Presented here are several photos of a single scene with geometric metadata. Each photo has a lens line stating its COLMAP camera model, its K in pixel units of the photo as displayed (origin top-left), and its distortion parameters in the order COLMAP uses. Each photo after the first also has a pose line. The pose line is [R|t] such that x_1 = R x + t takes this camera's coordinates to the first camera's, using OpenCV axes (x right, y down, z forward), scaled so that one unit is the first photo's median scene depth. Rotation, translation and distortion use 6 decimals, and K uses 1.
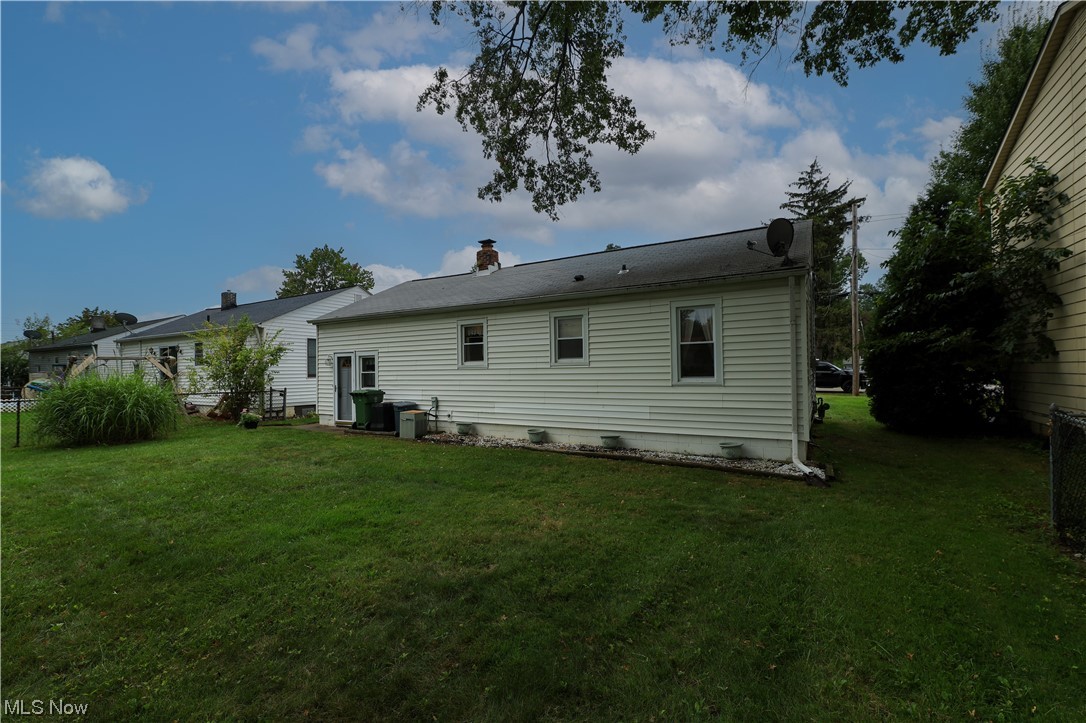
lens RADIAL K [[456.2, 0, 535.8], [0, 456.2, 362.6], [0, 0, 1]] dist [-0.002476, -0.000372]
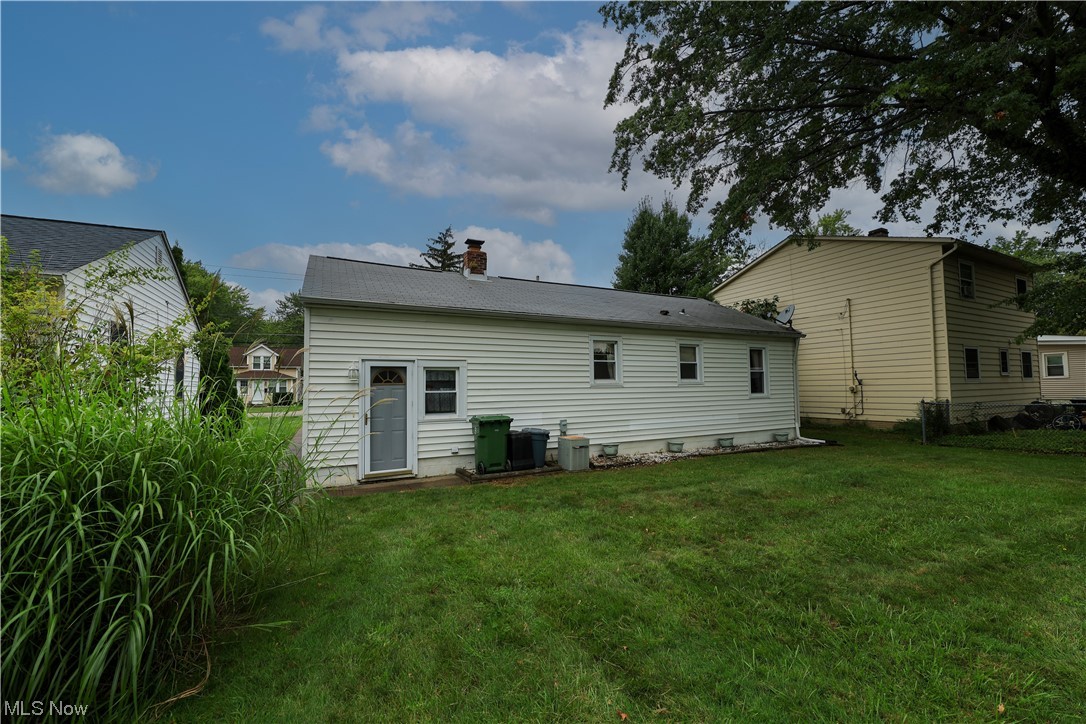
lens RADIAL K [[440.1, 0, 534.9], [0, 440.1, 370.9], [0, 0, 1]] dist [-0.006386, -0.000173]
pose [[0.539714, 0.043044, 0.840747, -1.005567], [-0.006817, 0.998883, -0.046764, 0.023875], [-0.841821, 0.019508, 0.539405, 0.628828]]
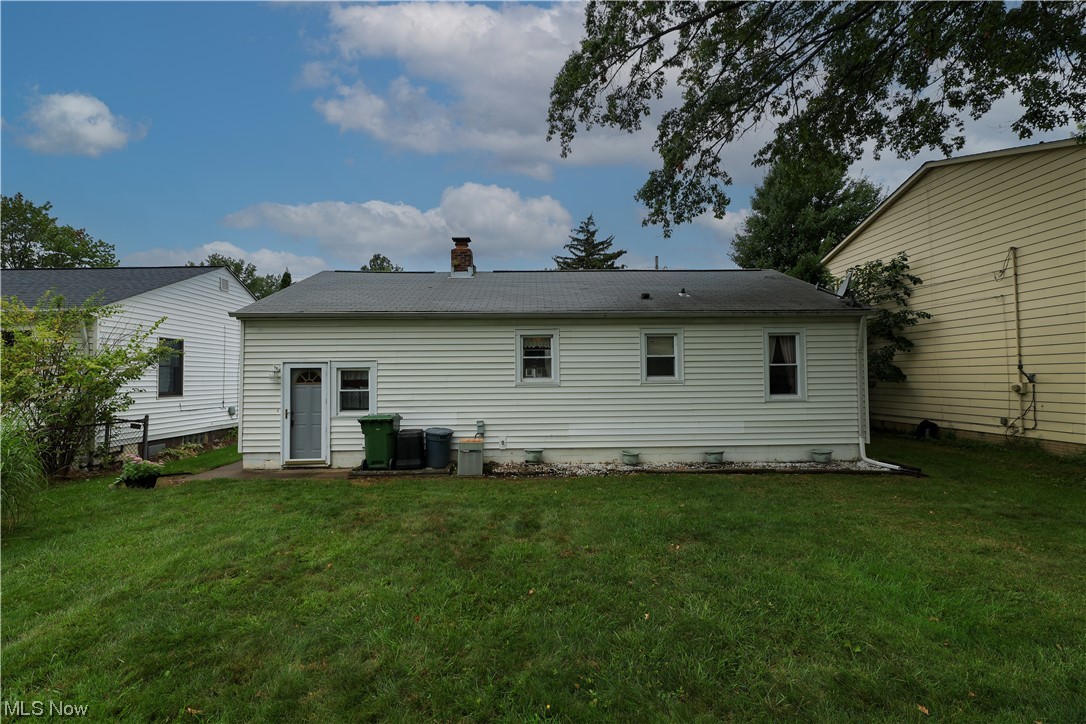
lens RADIAL K [[440.1, 0, 528.2], [0, 440.1, 366.0], [0, 0, 1]] dist [-0.006386, -0.000173]
pose [[0.851440, 0.021380, 0.524017, -0.595635], [-0.010728, 0.999670, -0.023357, -0.005307], [-0.524343, 0.014265, 0.851388, 0.296572]]
